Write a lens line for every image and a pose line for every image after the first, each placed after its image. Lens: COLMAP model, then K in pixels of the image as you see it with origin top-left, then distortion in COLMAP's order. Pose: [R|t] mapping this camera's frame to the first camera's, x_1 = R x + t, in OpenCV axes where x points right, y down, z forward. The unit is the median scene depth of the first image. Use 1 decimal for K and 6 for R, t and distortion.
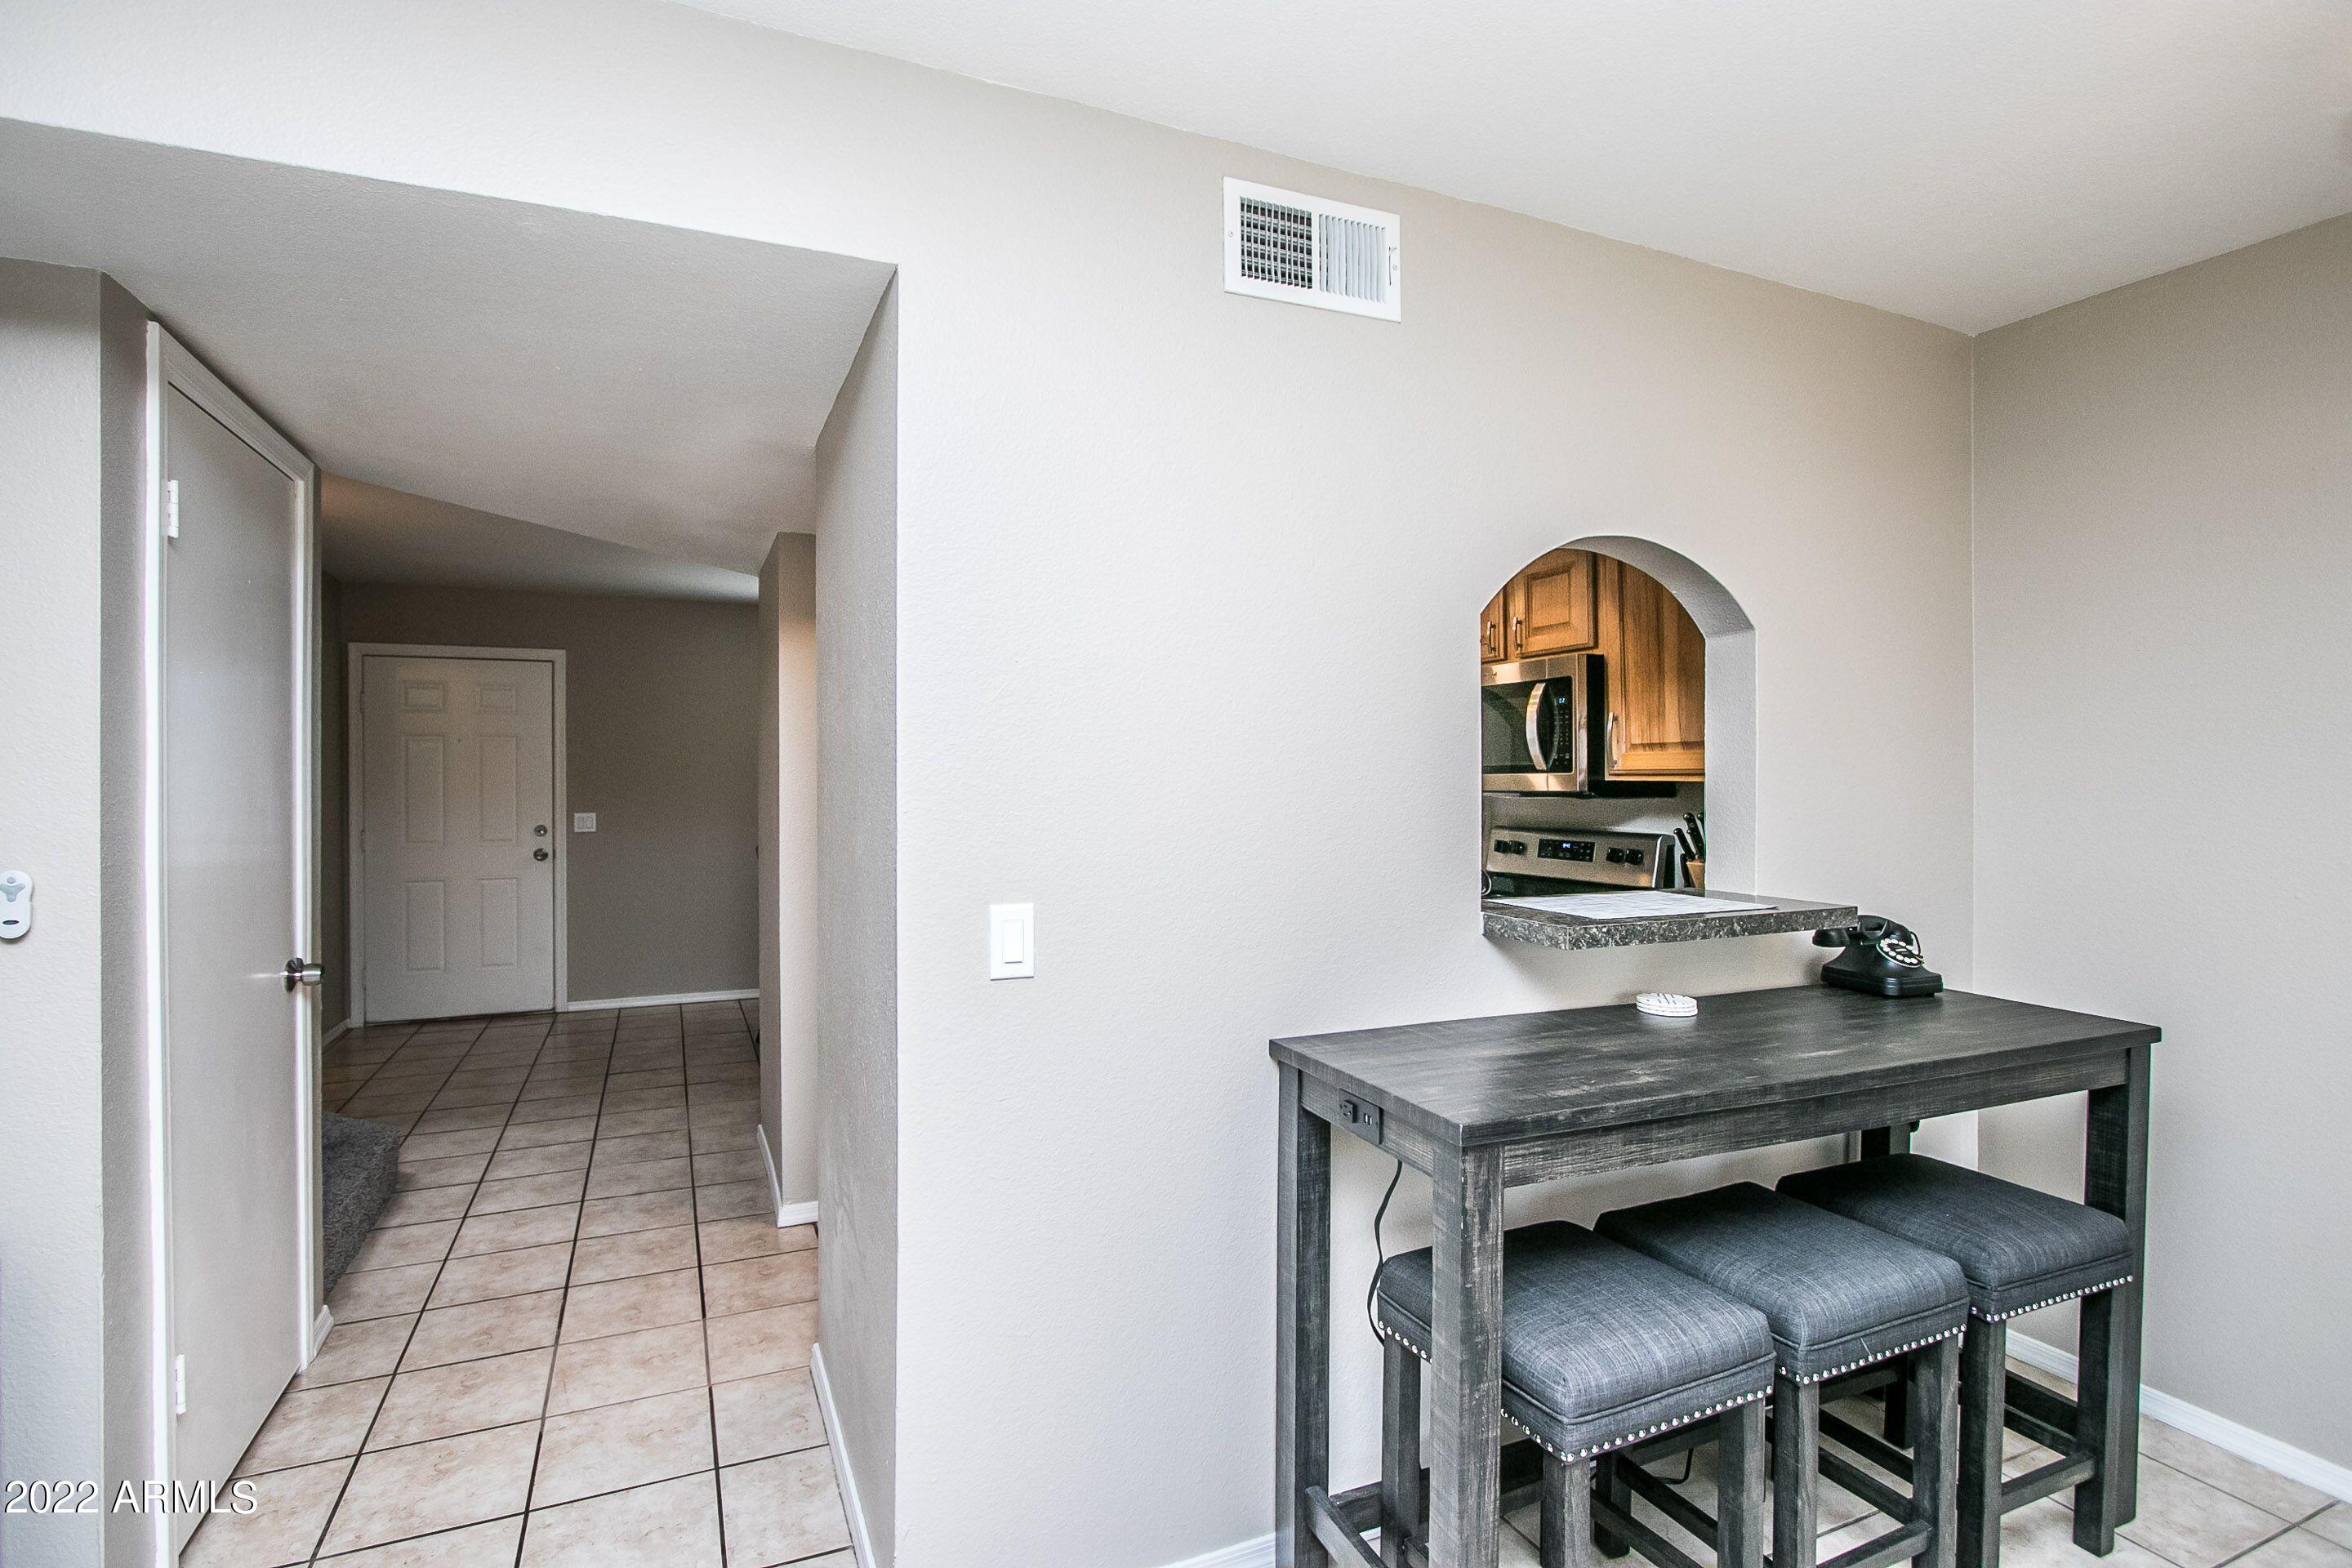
lens RADIAL K [[1094.6, 0, 1147.0], [0, 1094.6, 777.4], [0, 0, 1]] dist [-0.000890, 0.000039]
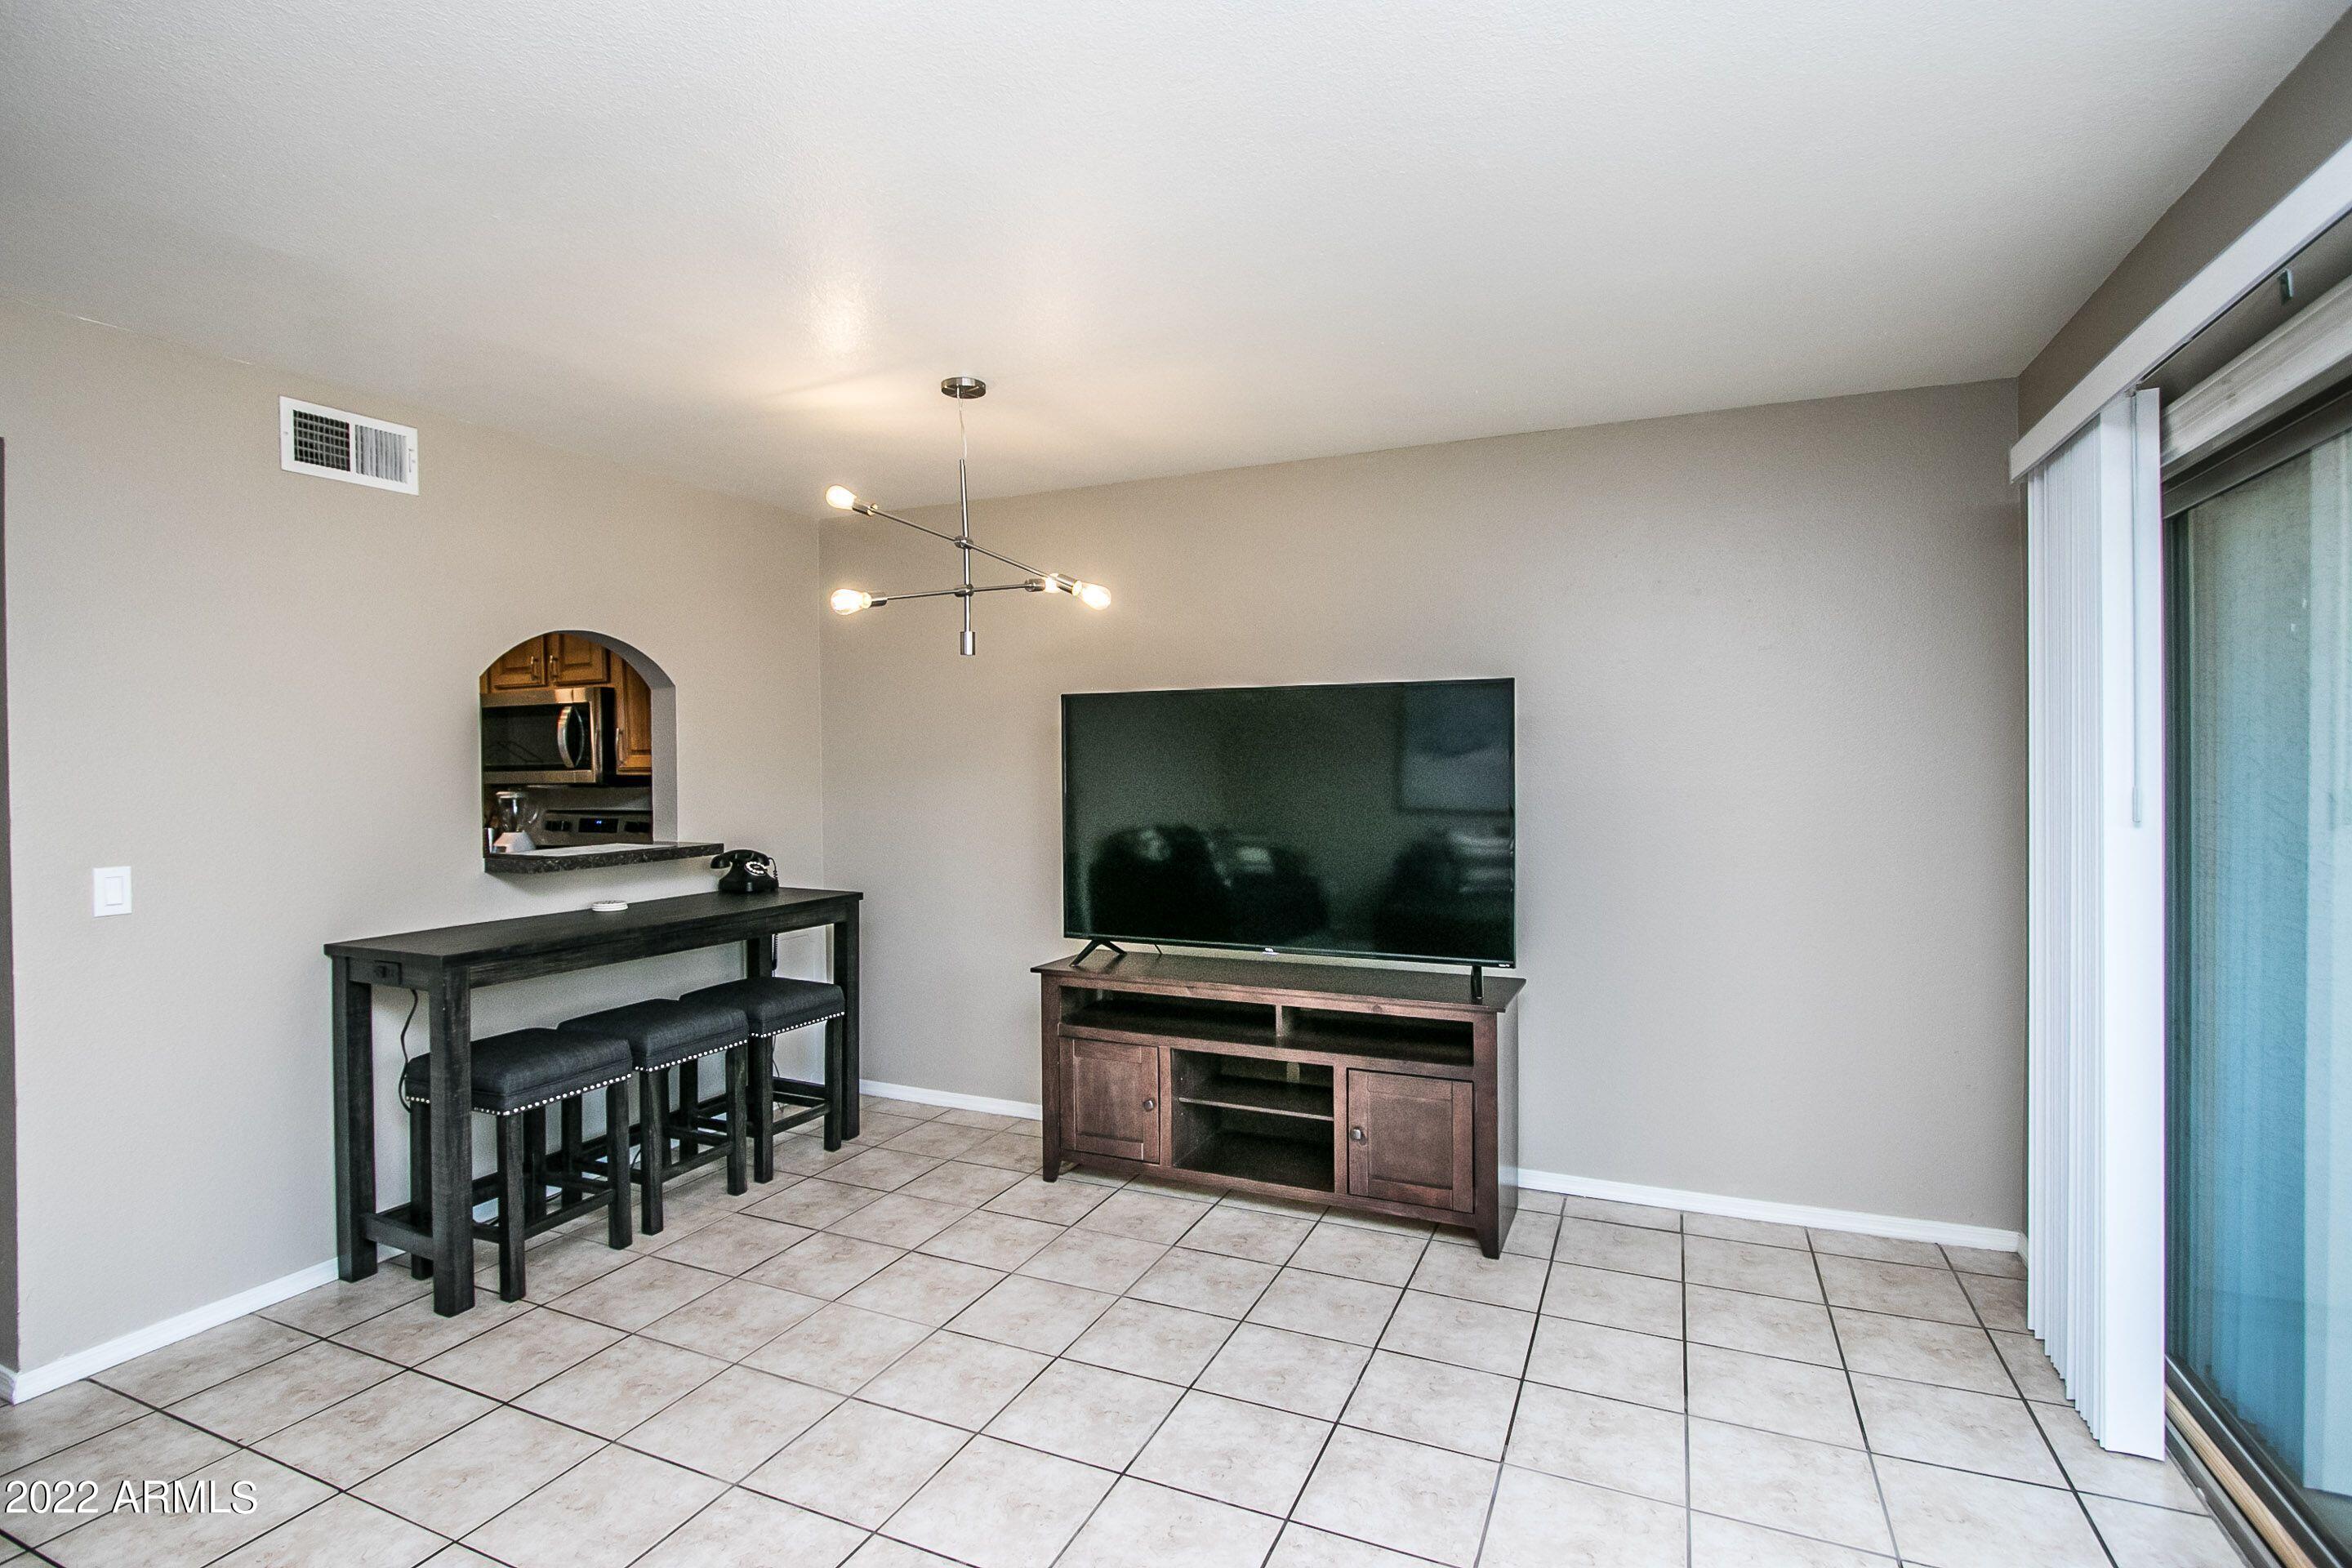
lens RADIAL K [[1109.1, 0, 1172.2], [0, 1109.1, 771.2], [0, 0, 1]] dist [-0.016433, -0.000520]
pose [[0.729655, -0.013824, 0.683676, -0.072642], [0.010904, 0.999904, 0.008582, -0.011084], [-0.683729, 0.001193, 0.729735, -0.961005]]
